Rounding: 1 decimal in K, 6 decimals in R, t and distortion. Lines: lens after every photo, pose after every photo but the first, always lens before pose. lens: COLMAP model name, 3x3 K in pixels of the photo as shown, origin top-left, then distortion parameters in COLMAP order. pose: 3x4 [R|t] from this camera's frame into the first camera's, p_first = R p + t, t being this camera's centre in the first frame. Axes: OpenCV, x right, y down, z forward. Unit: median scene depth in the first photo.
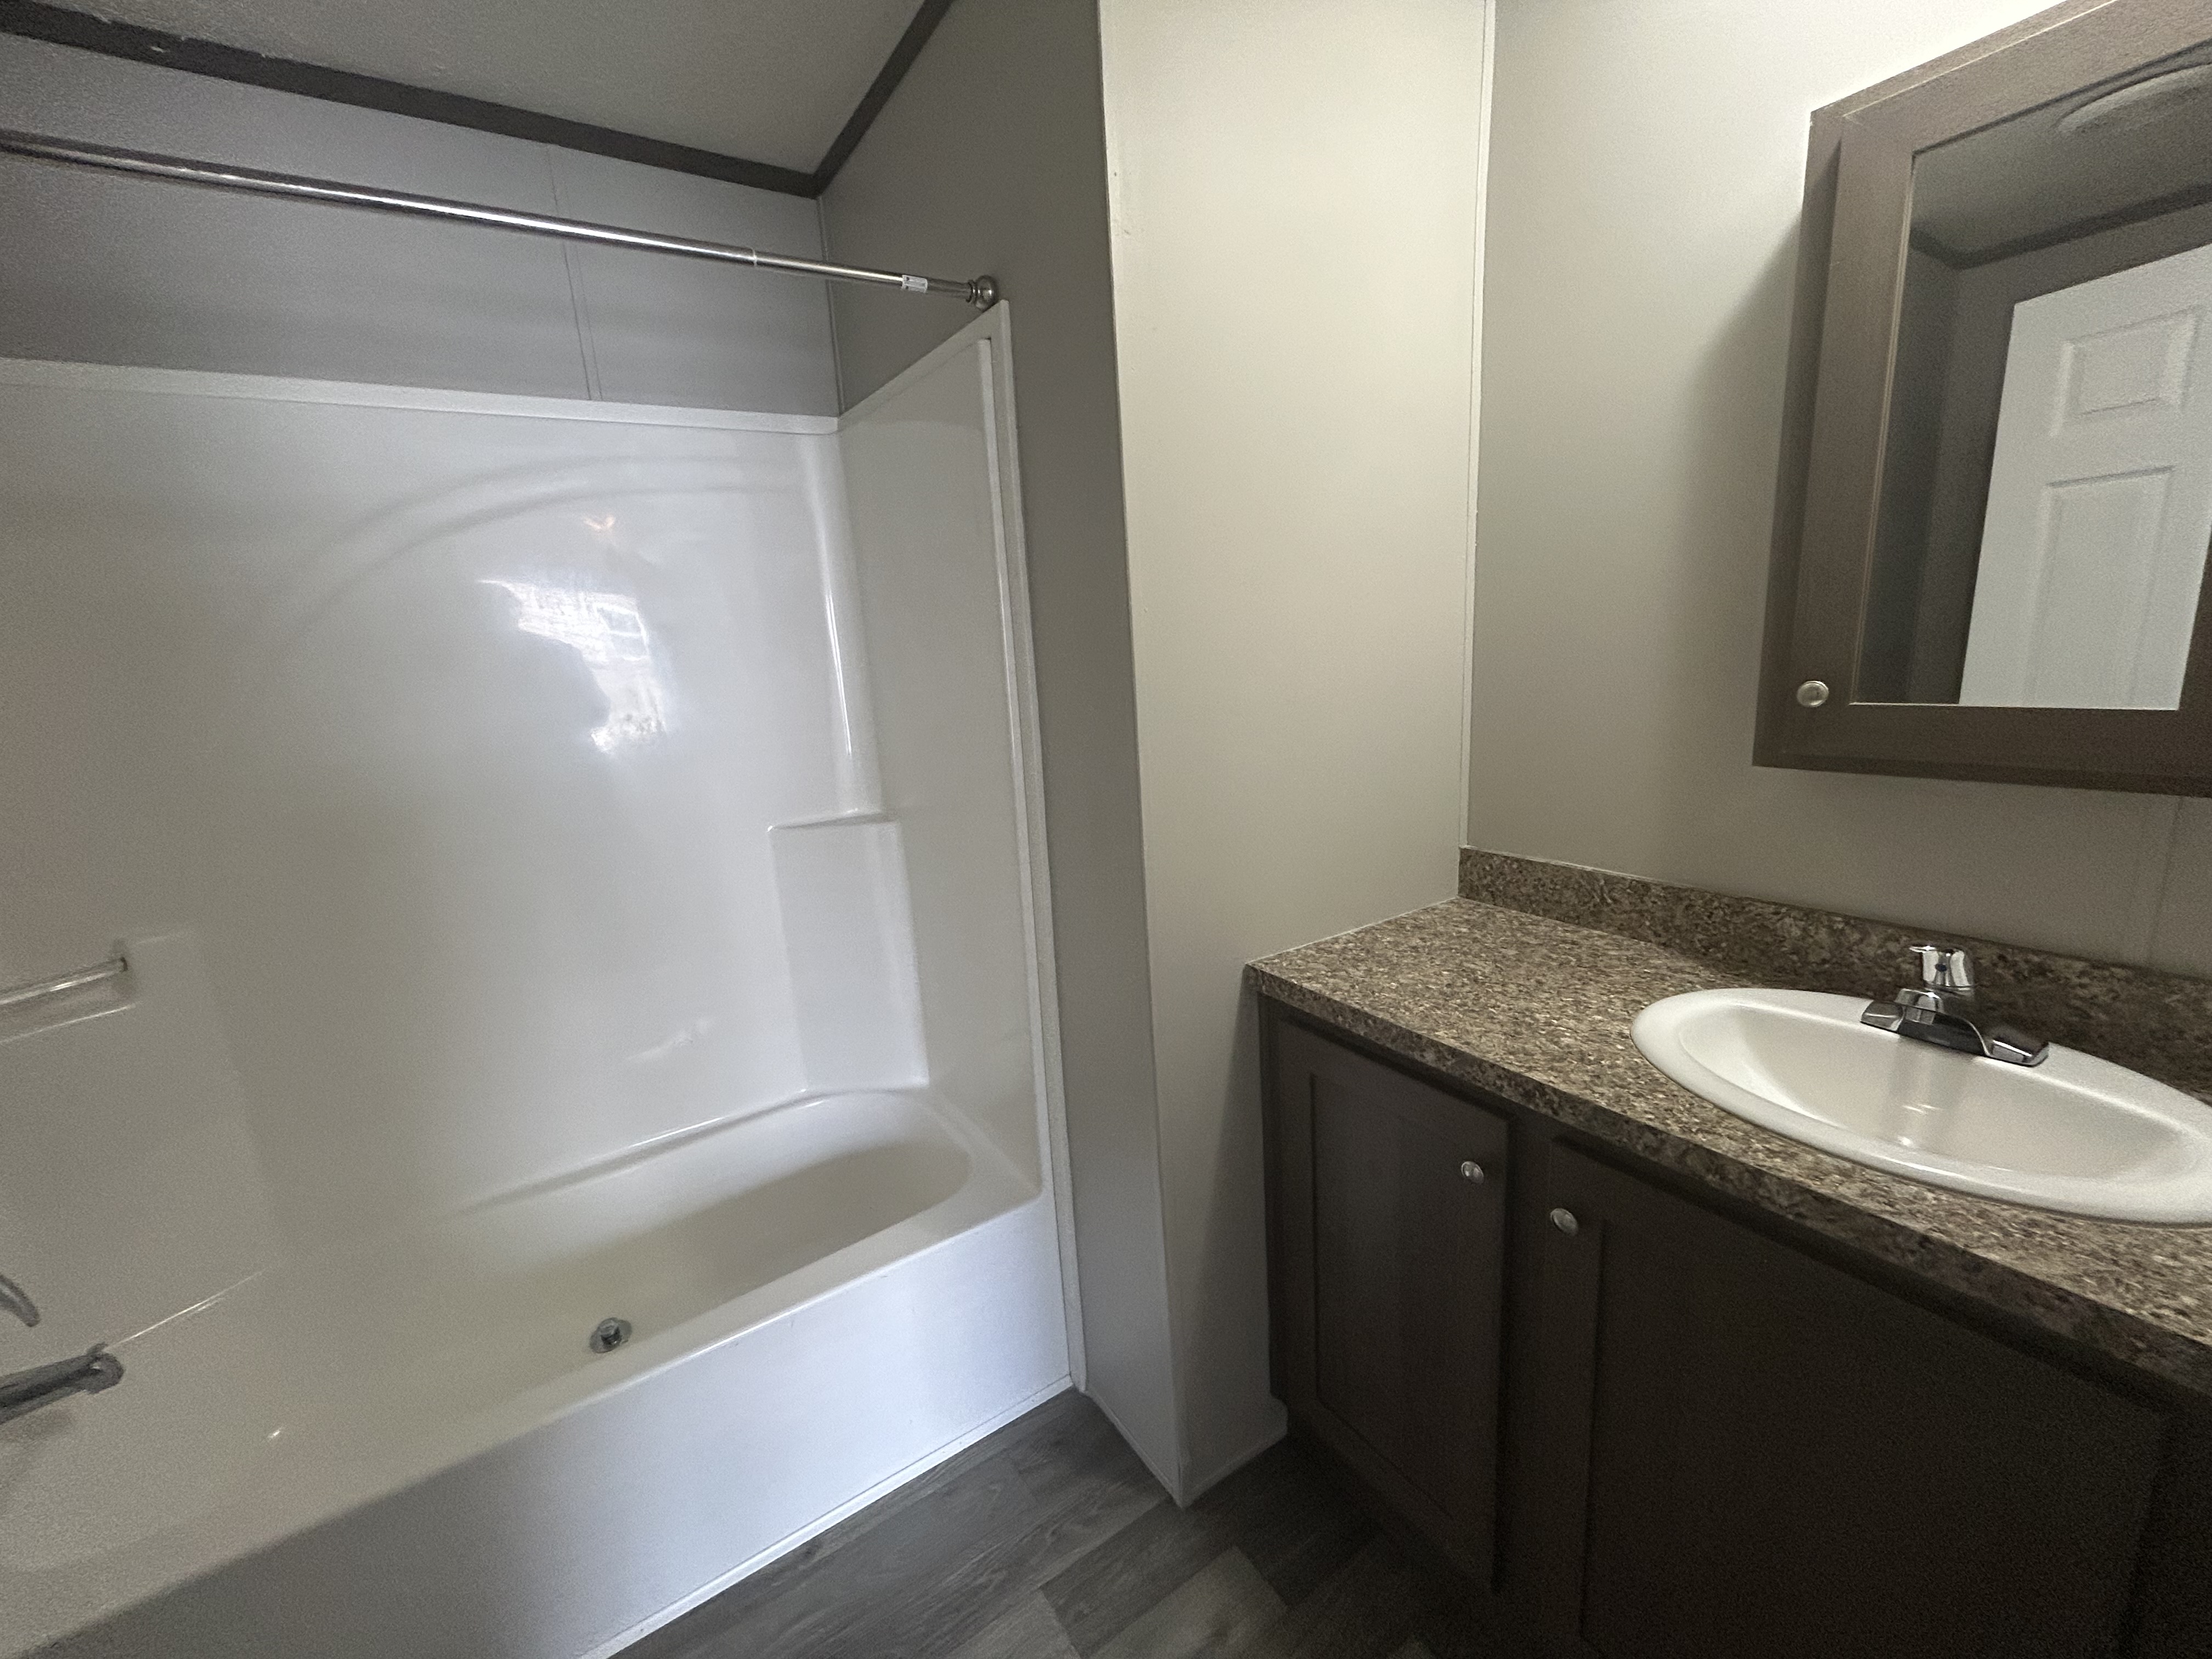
lens RADIAL K [[891.9, 0, 1106.0], [0, 891.9, 829.5], [0, 0, 1]] dist [-0.000506, -0.000105]
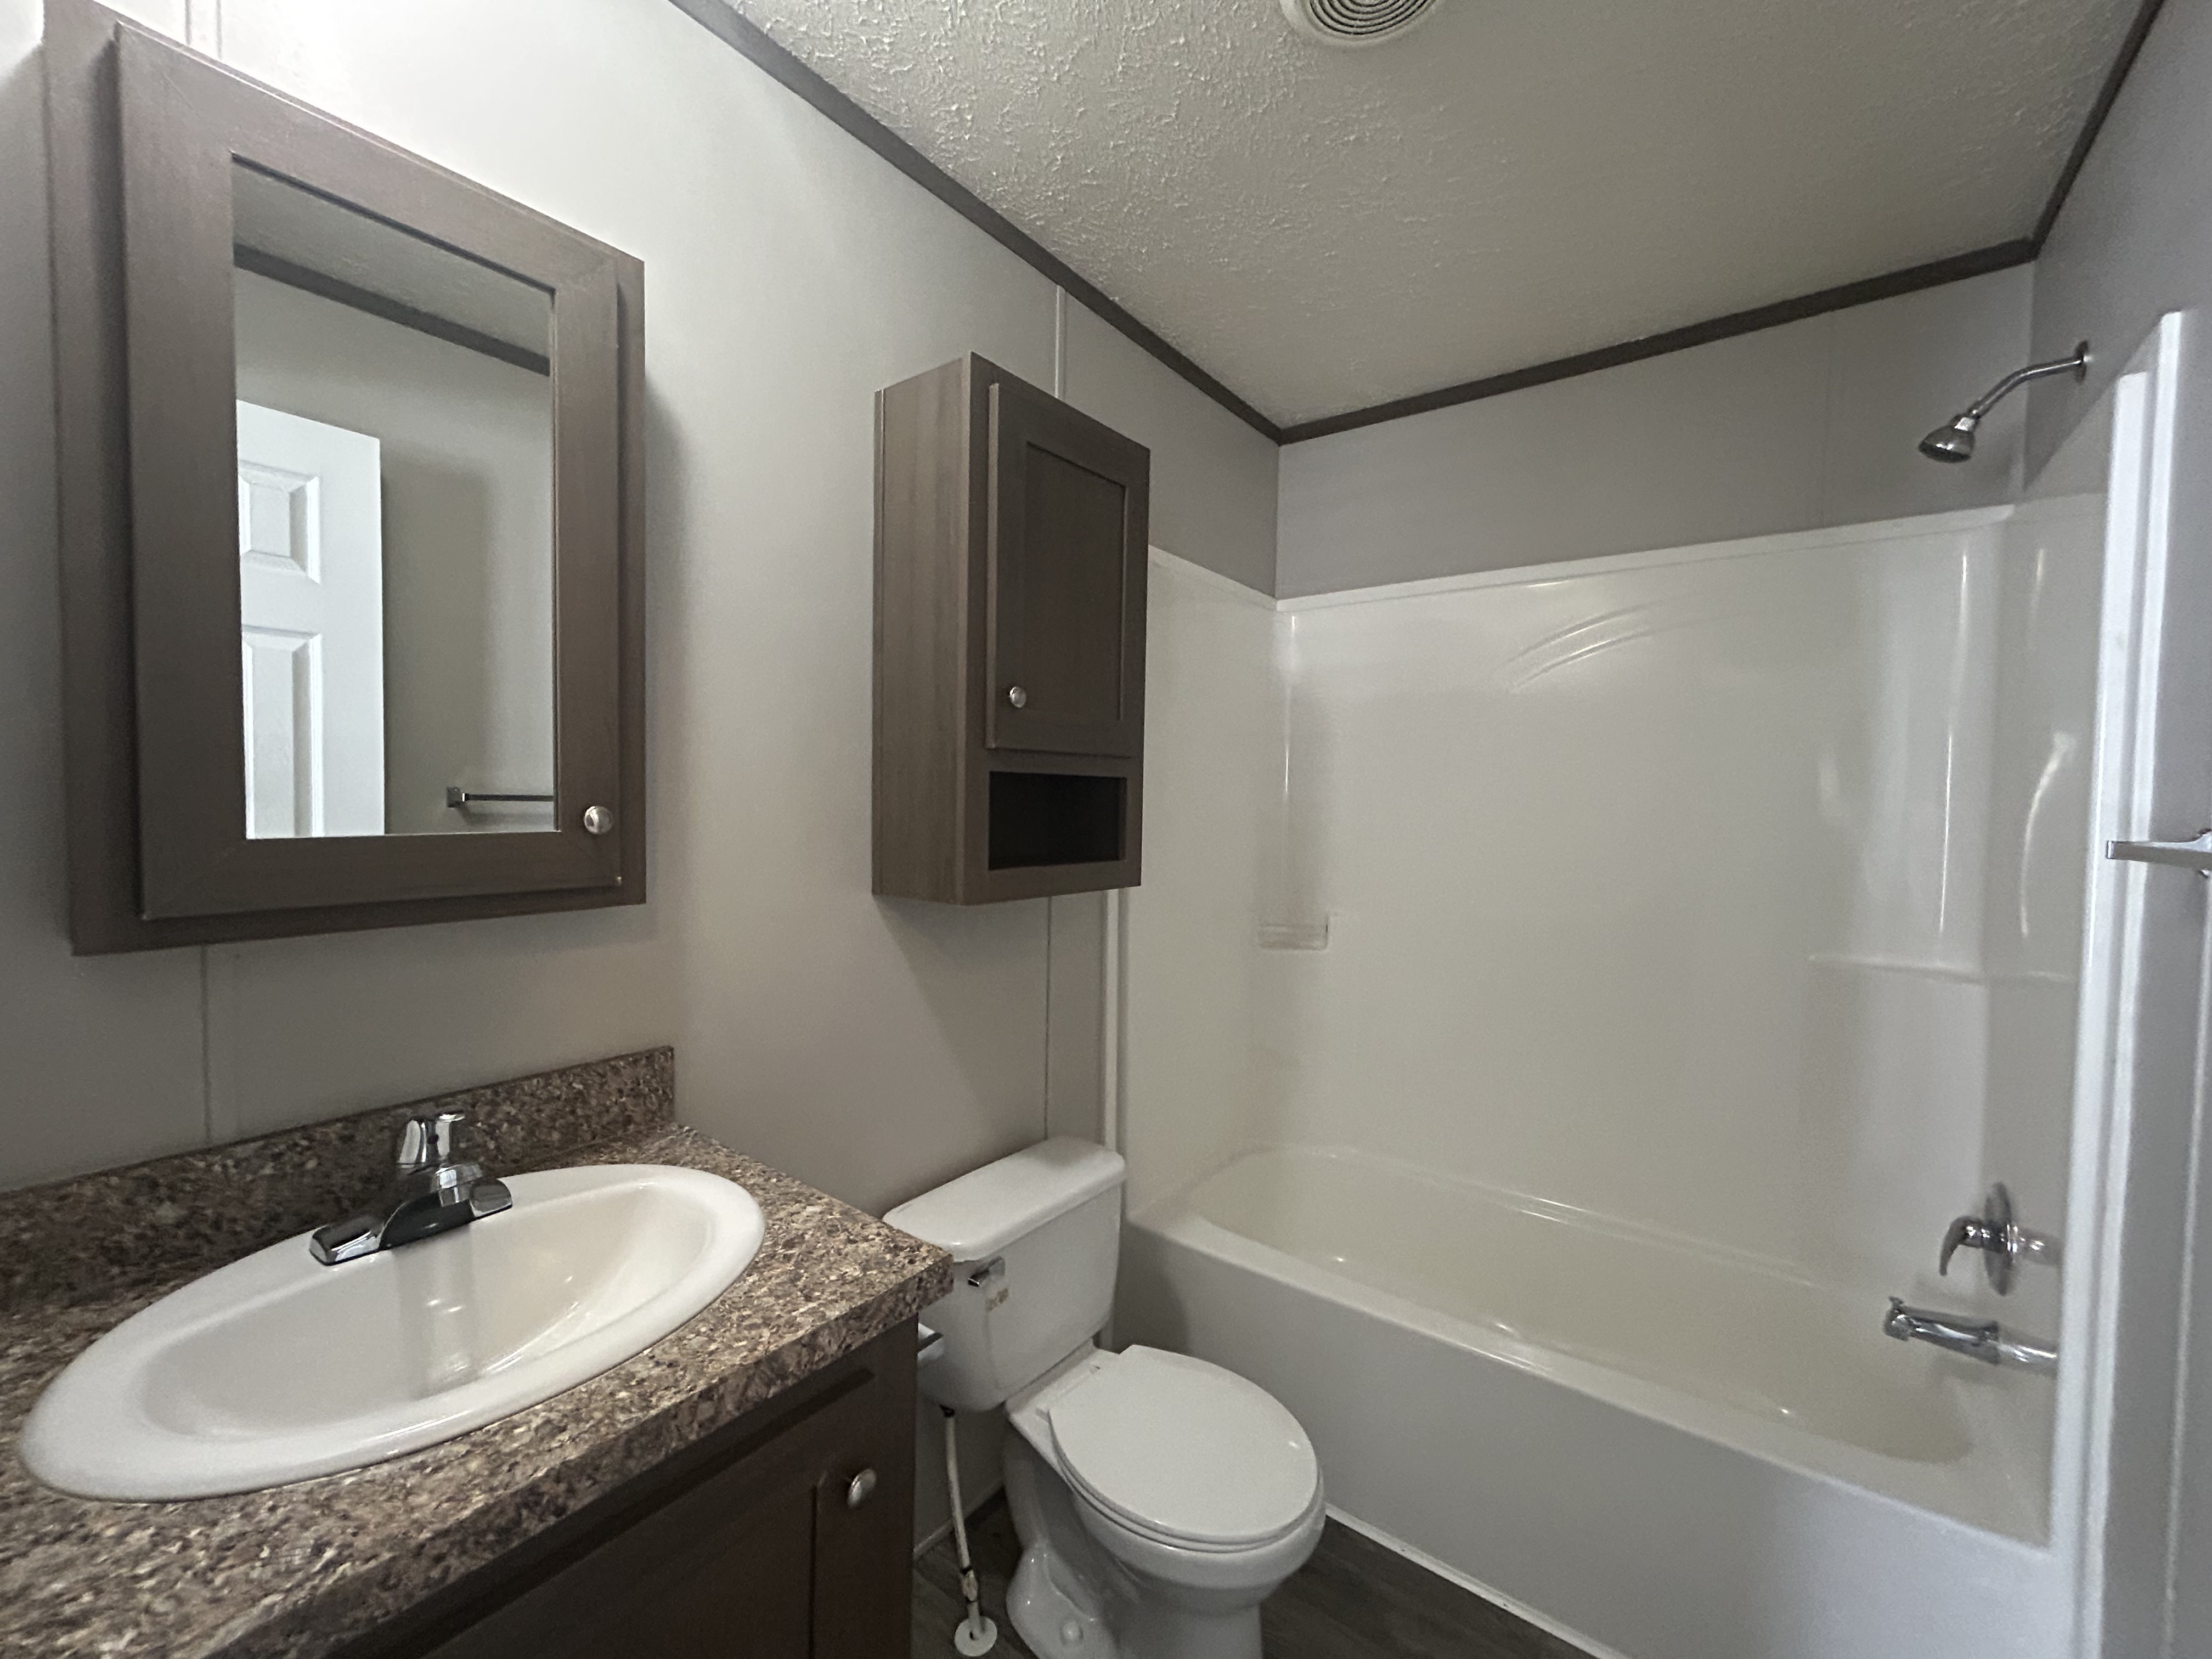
lens RADIAL K [[891.9, 0, 1106.0], [0, 891.9, 829.5], [0, 0, 1]] dist [-0.000506, -0.000105]
pose [[-0.334607, -0.002268, 0.942355, -0.228115], [0.190806, 0.979121, 0.070108, -0.131243], [-0.922839, 0.203265, -0.327188, 0.704023]]
